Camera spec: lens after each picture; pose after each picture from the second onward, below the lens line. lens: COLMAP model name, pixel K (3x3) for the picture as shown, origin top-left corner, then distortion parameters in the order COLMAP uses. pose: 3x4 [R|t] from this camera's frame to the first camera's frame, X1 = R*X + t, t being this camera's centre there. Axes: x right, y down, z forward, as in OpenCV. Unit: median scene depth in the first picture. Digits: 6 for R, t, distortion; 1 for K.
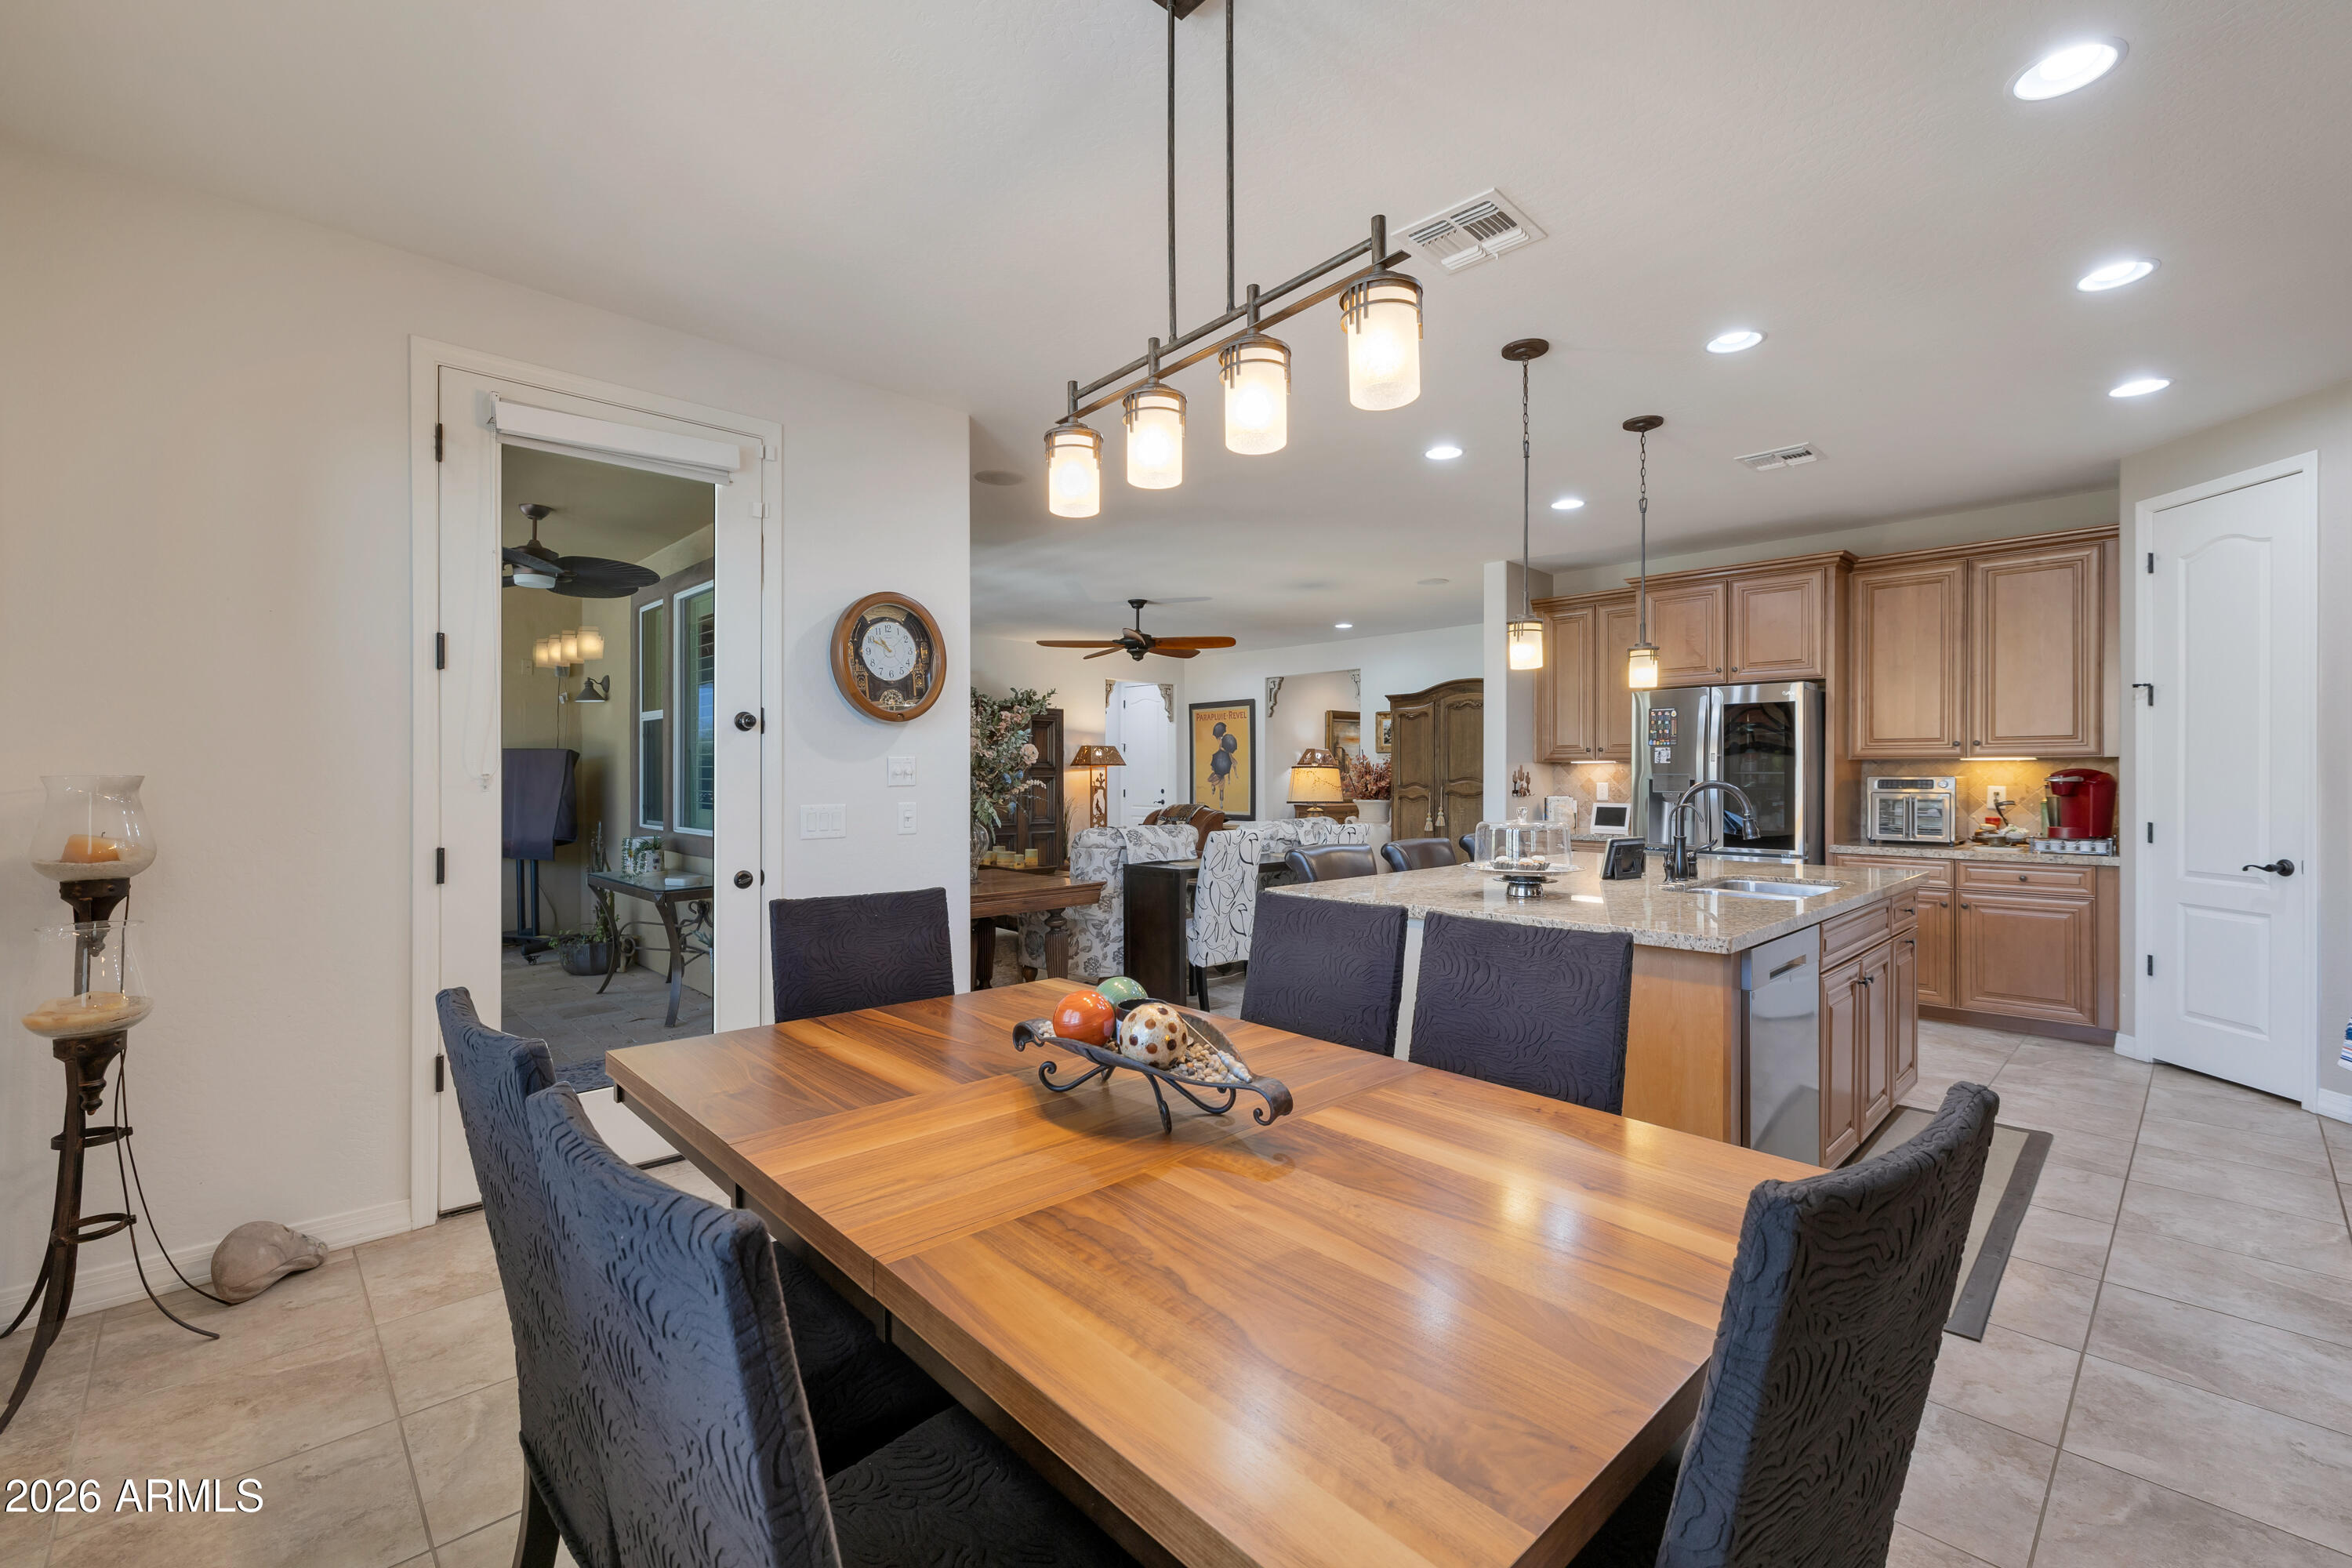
lens RADIAL K [[1005.4, 0, 1192.4], [0, 1005.4, 780.9], [0, 0, 1]] dist [0.006377, -0.000433]
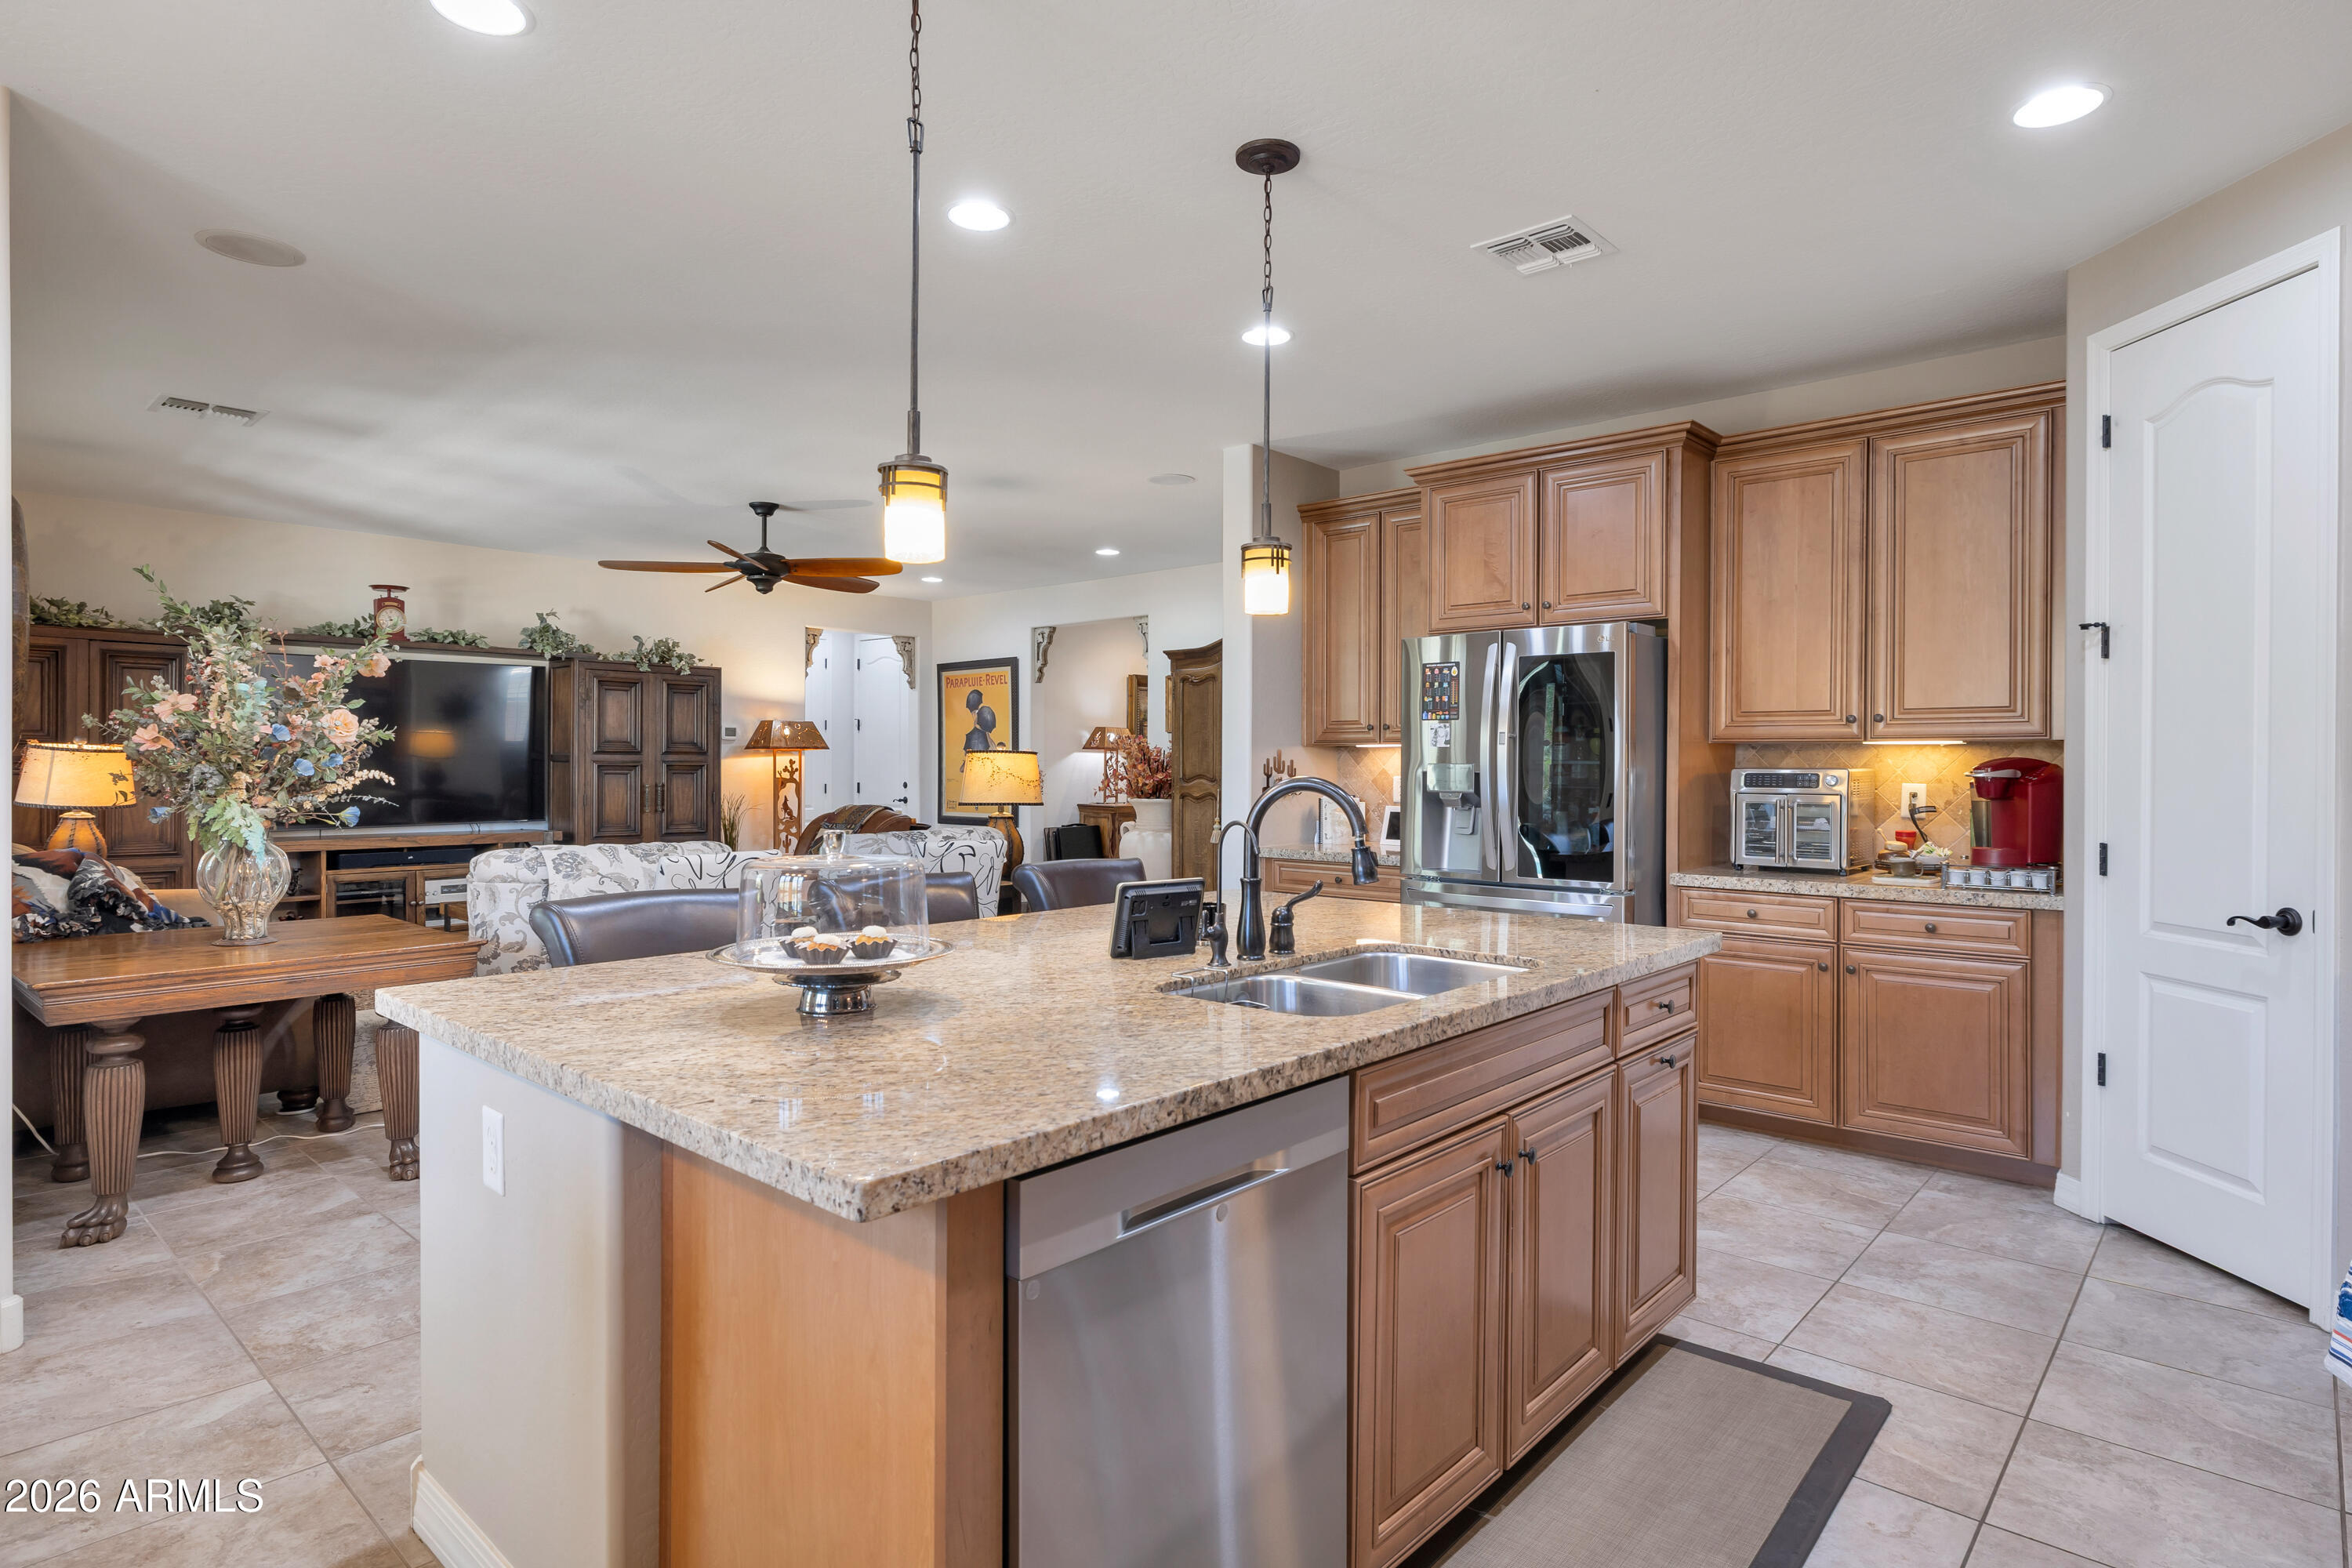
lens RADIAL K [[1266.2, 0, 1180.4], [0, 1266.2, 775.9], [0, 0, 1]] dist [0.006073, 0.000011]
pose [[0.997174, 0.002740, 0.075074, 0.259553], [-0.003066, 0.999986, 0.004226, -0.002123], [-0.075061, -0.004444, 0.997169, 0.209015]]
